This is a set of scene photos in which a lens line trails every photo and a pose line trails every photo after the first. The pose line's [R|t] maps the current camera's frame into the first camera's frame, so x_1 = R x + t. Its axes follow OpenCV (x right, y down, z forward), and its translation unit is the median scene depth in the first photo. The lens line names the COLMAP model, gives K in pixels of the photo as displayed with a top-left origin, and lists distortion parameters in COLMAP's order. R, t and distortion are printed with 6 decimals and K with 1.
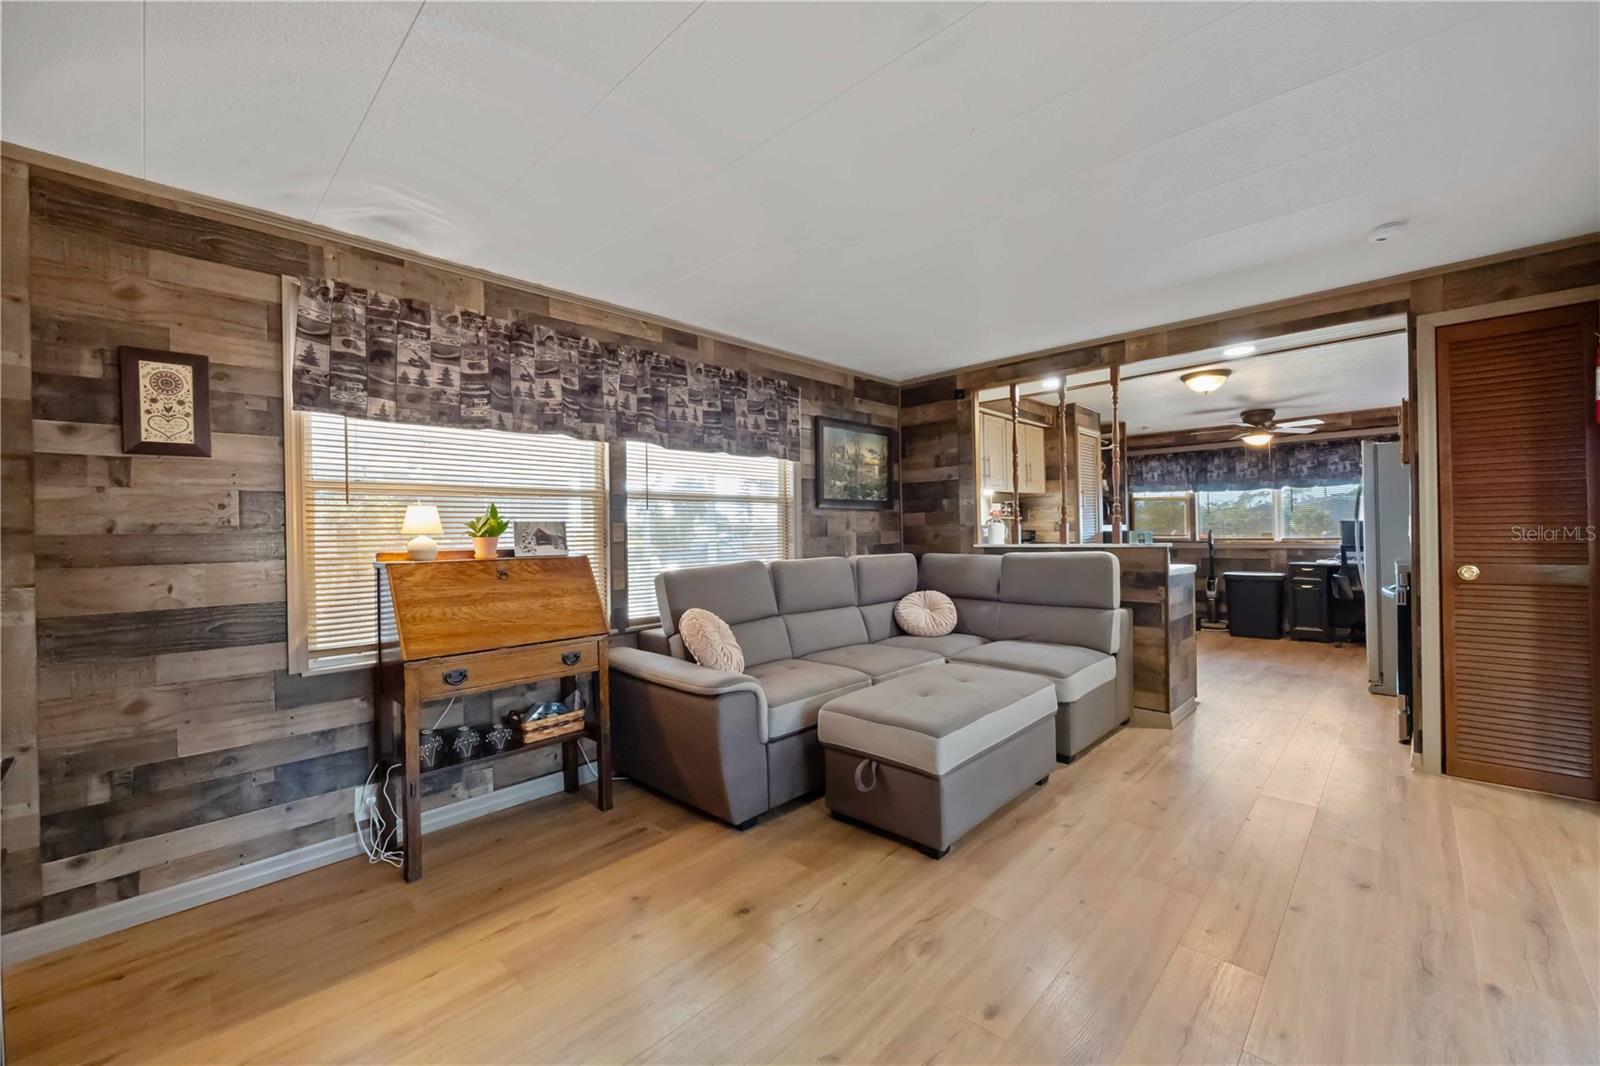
lens RADIAL K [[633.0, 0, 800.0], [0, 633.0, 532.4], [0, 0, 1]] dist [-0.002665, 0.000084]
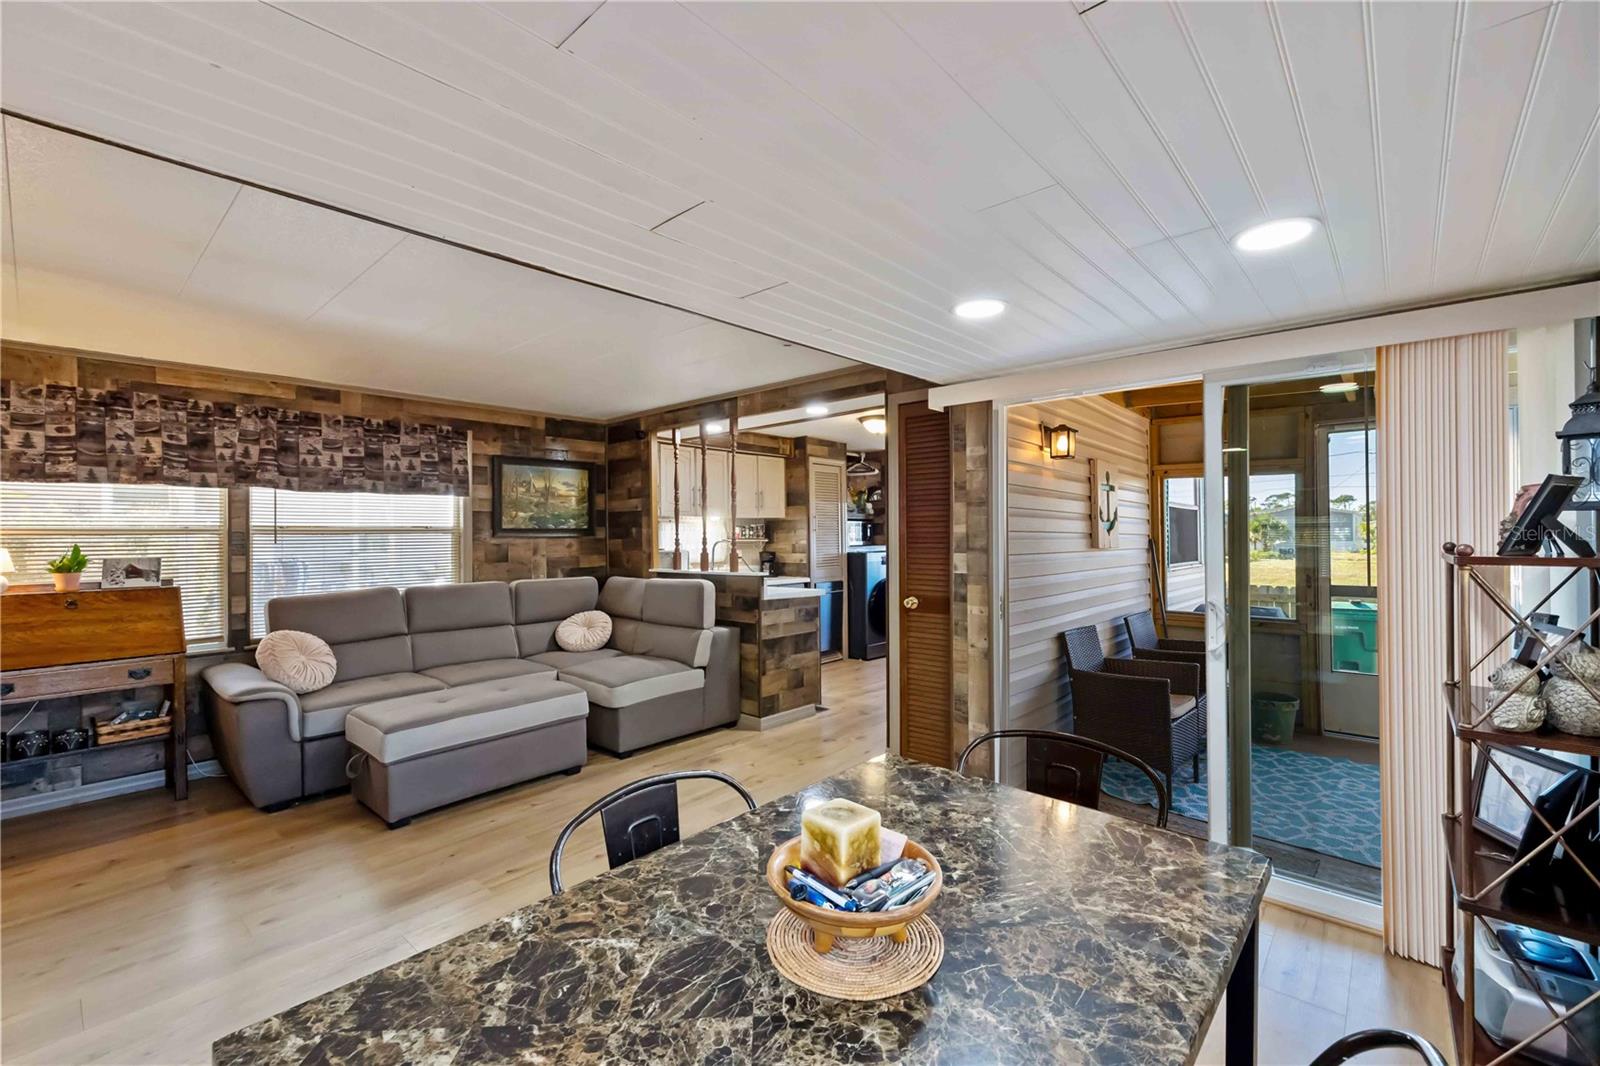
lens RADIAL K [[669.8, 0, 803.4], [0, 669.8, 532.9], [0, 0, 1]] dist [0.006780, -0.000617]
pose [[0.998922, 0.007548, 0.045794, 0.700476], [-0.007407, 0.999967, -0.003251, -0.062161], [-0.045817, 0.002908, 0.998946, -0.287312]]
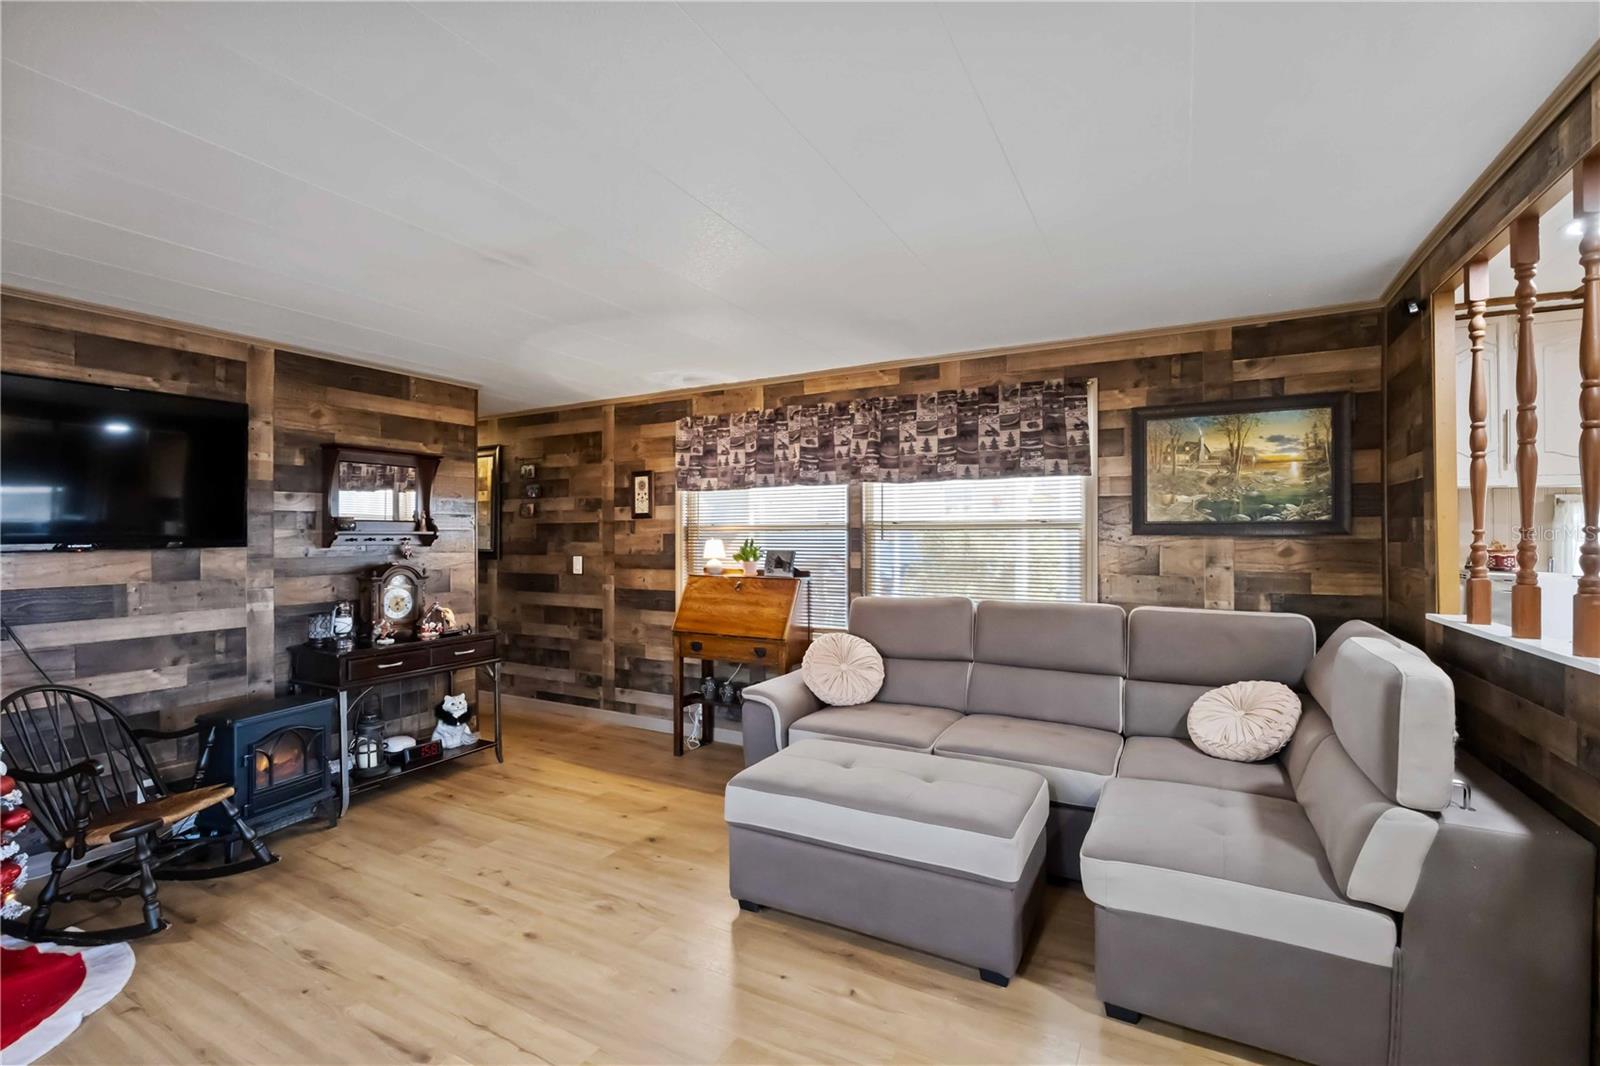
lens RADIAL K [[692.7, 0, 804.2], [0, 692.7, 530.9], [0, 0, 1]] dist [-0.009072, 0.000717]
pose [[0.270191, 0.011234, -0.962741, 0.924366], [-0.003841, 0.999937, 0.010590, -0.068140], [0.962799, 0.000837, 0.270217, 0.568121]]
